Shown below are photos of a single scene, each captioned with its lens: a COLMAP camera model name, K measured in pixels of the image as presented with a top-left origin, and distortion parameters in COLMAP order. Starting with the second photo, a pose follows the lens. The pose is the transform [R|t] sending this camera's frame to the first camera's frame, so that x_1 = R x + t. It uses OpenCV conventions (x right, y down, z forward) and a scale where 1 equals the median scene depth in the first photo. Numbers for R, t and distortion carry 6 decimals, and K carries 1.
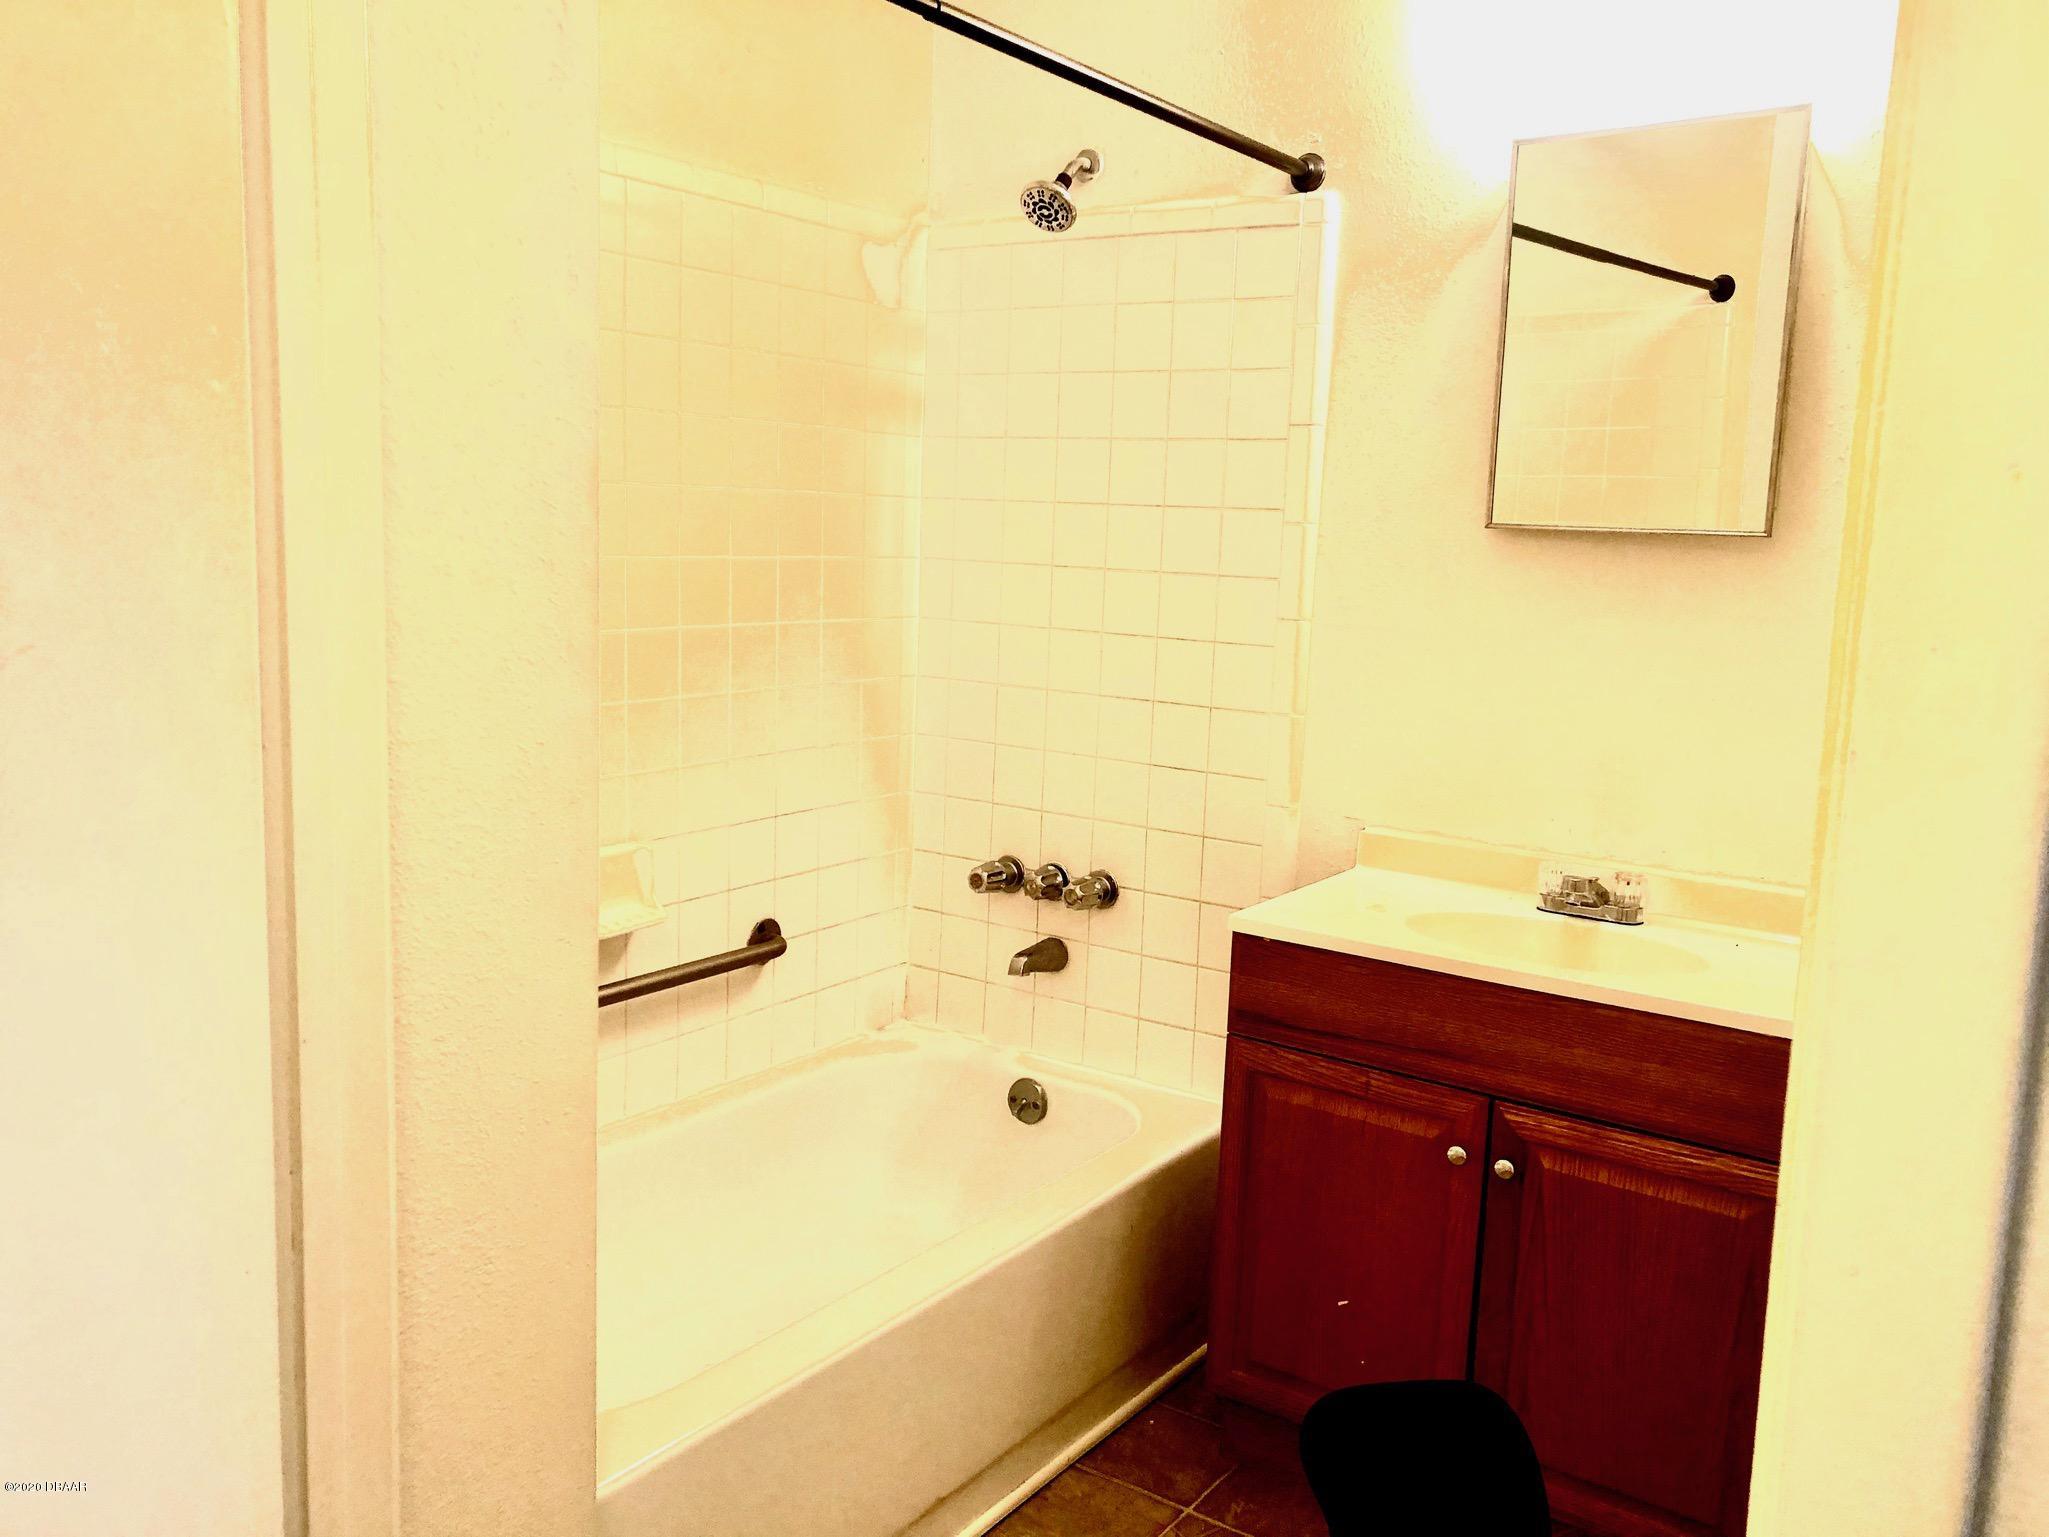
lens RADIAL K [[1678.7, 0, 1018.2], [0, 1678.7, 763.2], [0, 0, 1]] dist [0.055990, -0.041542]
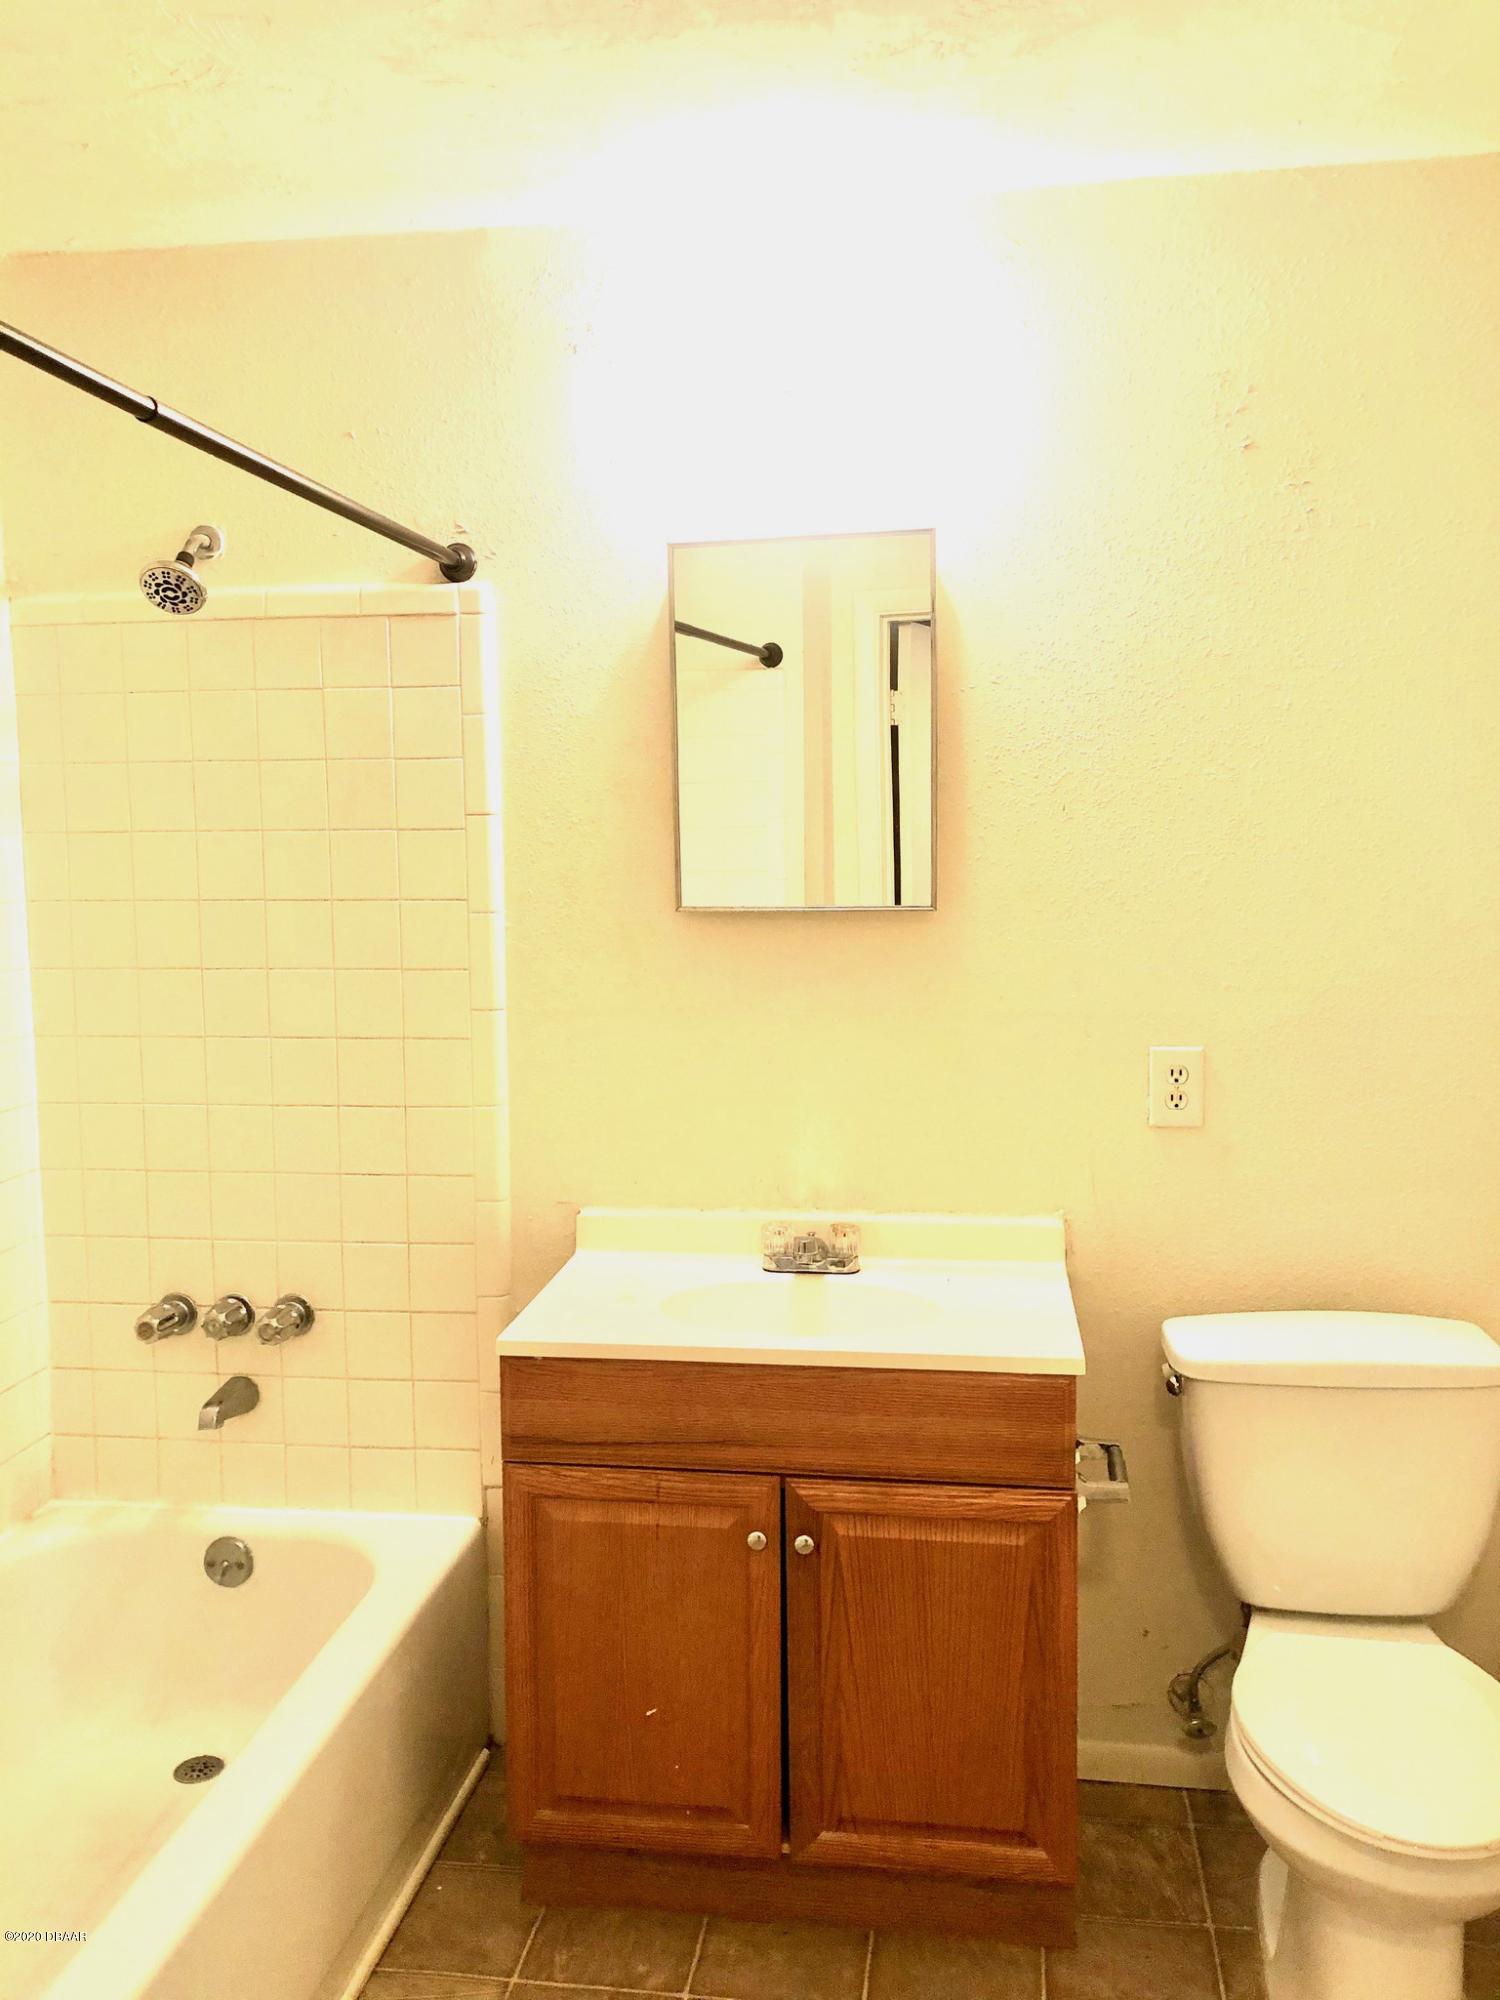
lens RADIAL K [[1638.5, 0, 739.0], [0, 1638.5, 998.0], [0, 0, 1]] dist [0.055990, -0.041542]
pose [[0.894154, -0.100184, 0.436408, -0.134904], [0.114640, 0.993384, -0.006839, -0.077821], [-0.432836, 0.056145, 0.899723, 0.089234]]
